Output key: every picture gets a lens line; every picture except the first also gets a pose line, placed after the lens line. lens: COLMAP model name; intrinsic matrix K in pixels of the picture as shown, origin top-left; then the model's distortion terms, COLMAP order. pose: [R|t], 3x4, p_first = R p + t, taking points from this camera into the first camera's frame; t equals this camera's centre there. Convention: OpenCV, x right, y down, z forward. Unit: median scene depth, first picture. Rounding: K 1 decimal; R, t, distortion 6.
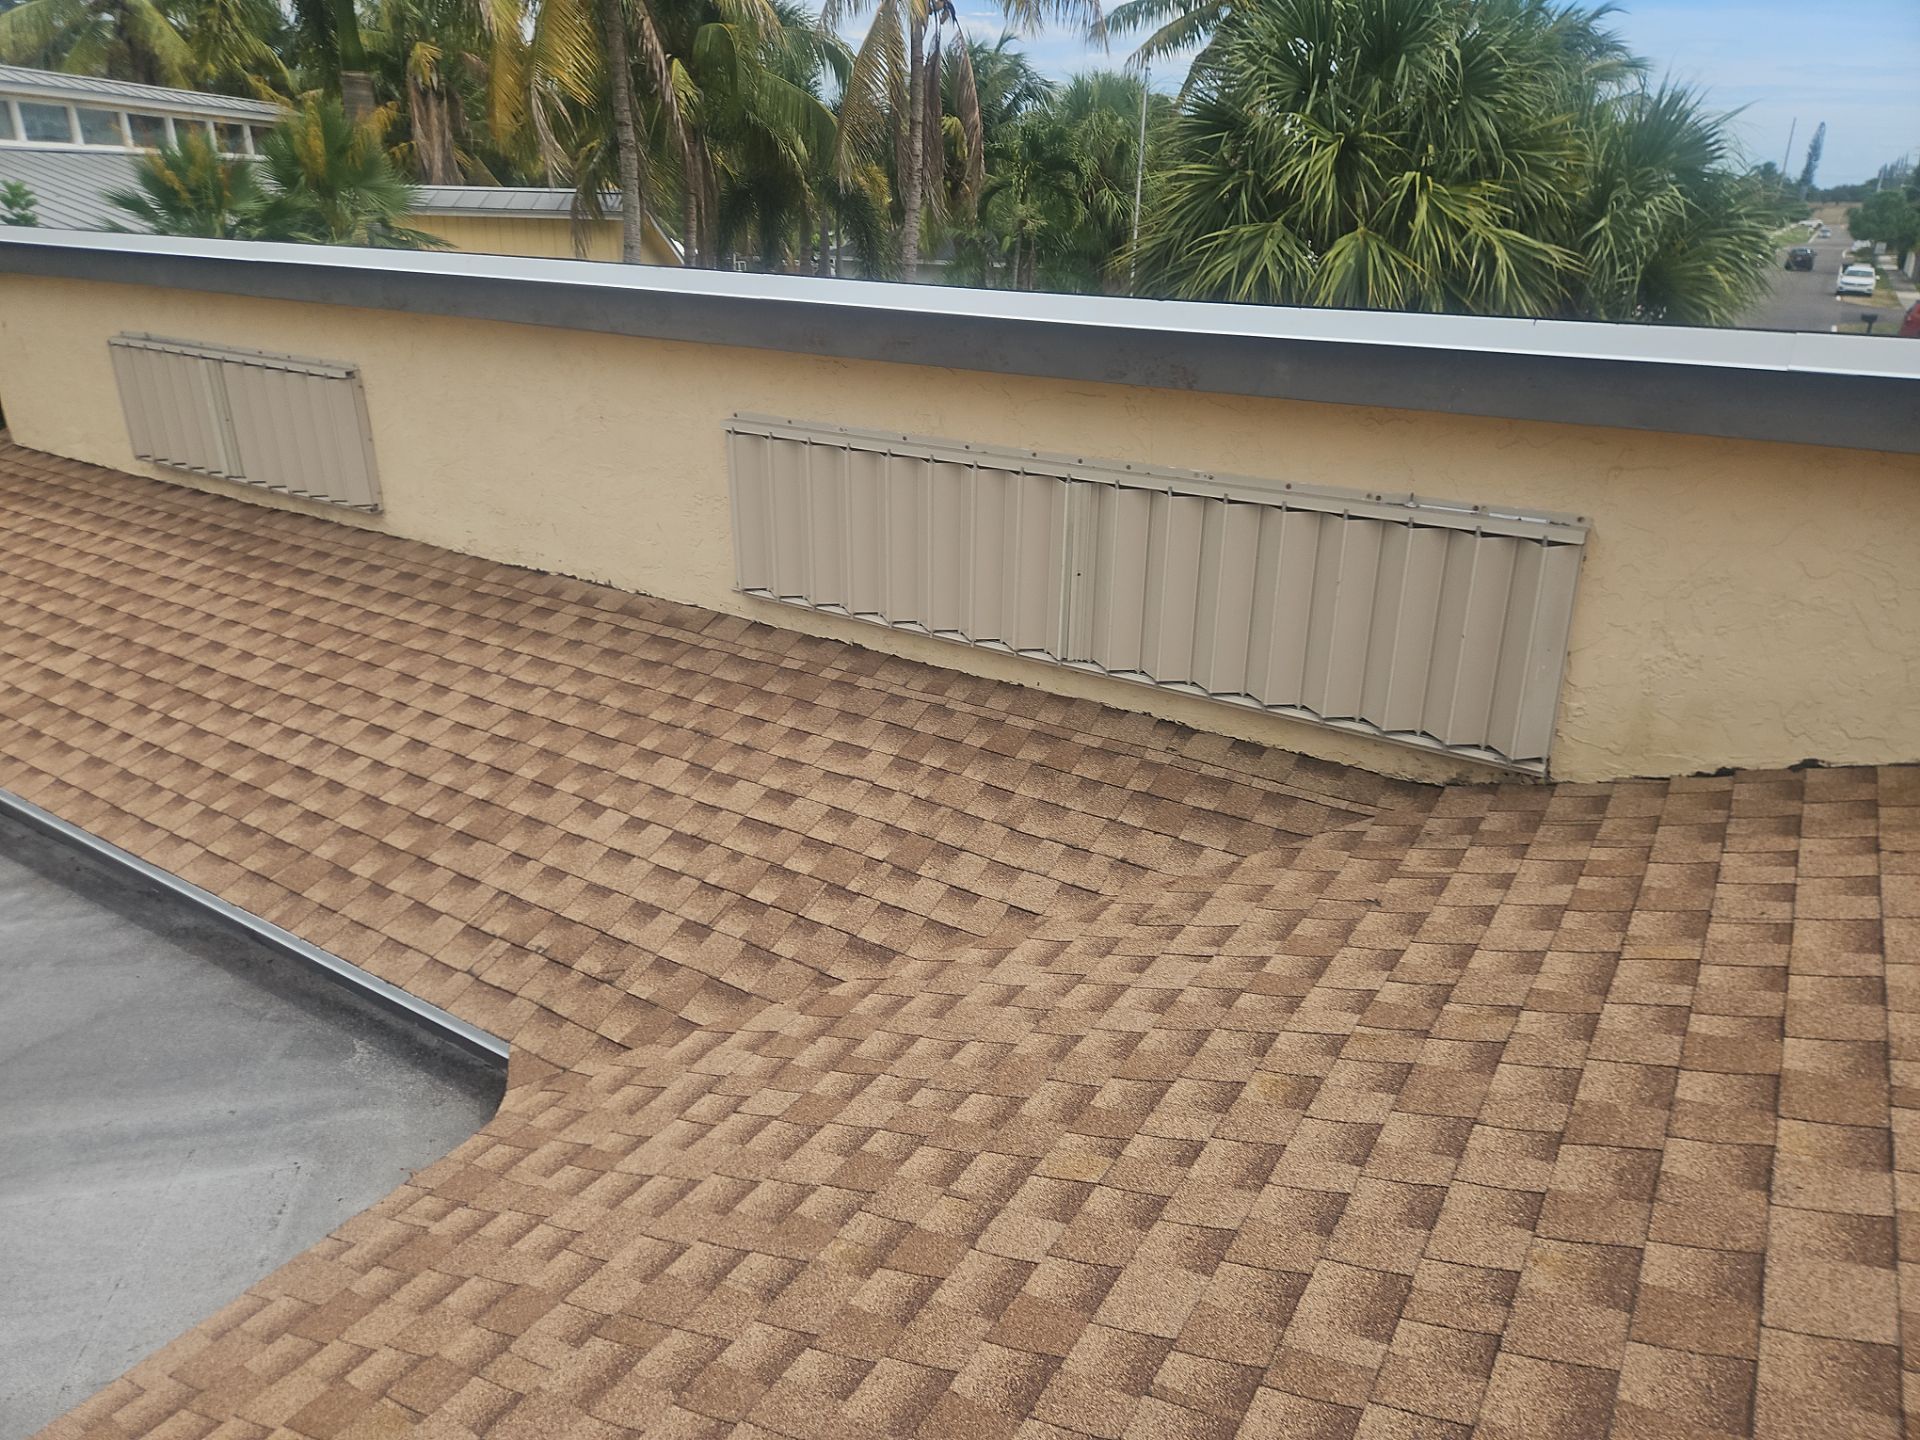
lens RADIAL K [[1277.2, 0, 970.3], [0, 1277.2, 676.0], [0, 0, 1]] dist [0.051913, -0.047689]
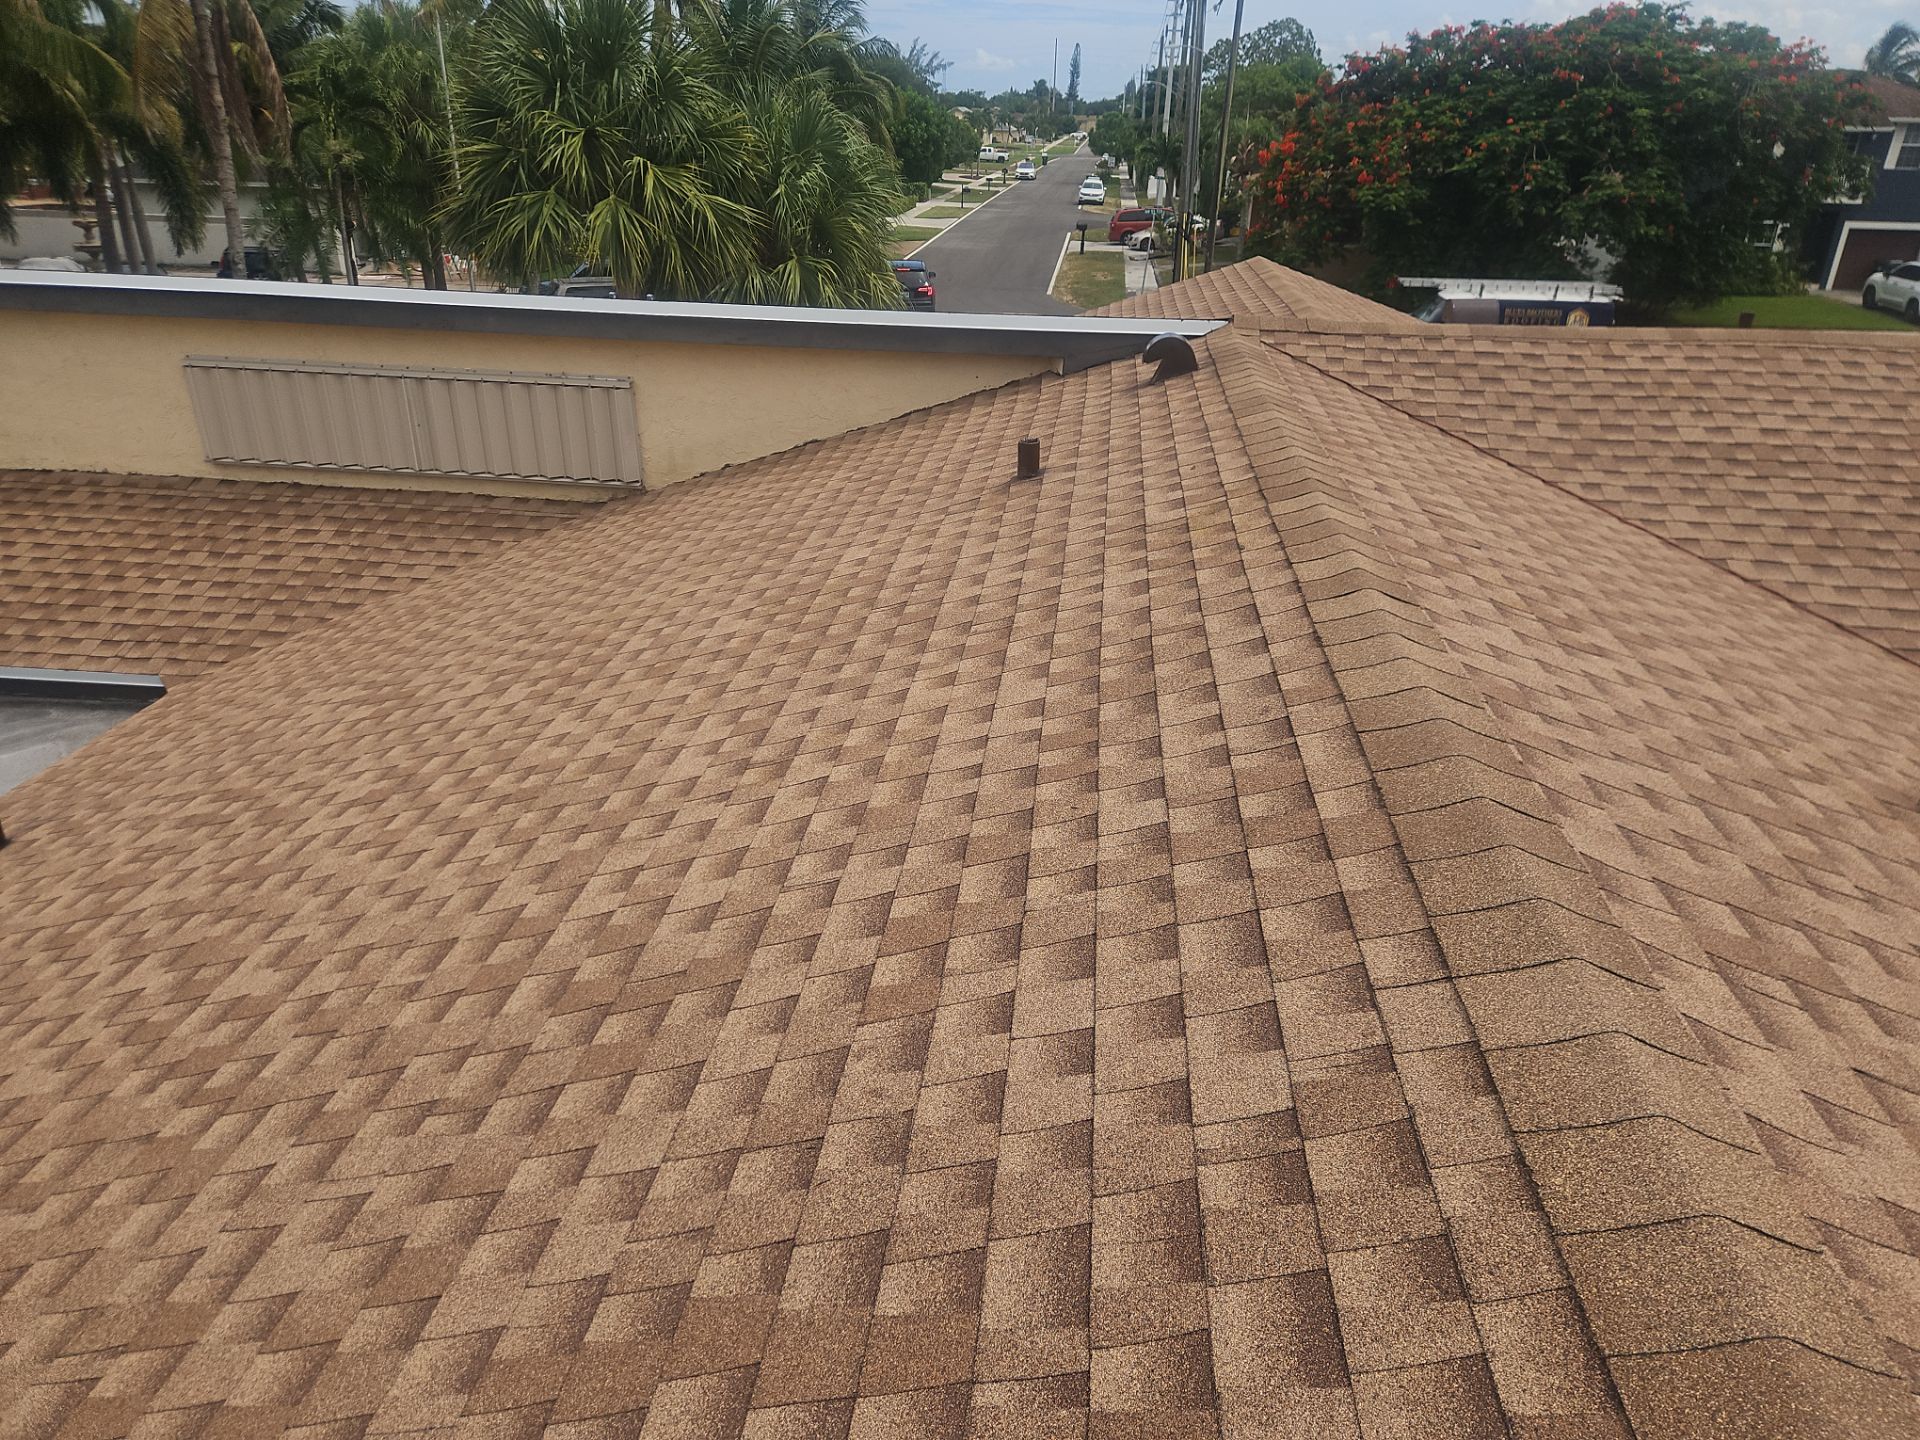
lens RADIAL K [[1563.4, 0, 1117.5], [0, 1563.4, 779.2], [0, 0, 1]] dist [0.109102, -0.103354]
pose [[0.895939, -0.181215, 0.405530, -0.041036], [0.147931, 0.982605, 0.112263, 0.293044], [-0.418820, -0.040591, 0.907162, -1.482531]]
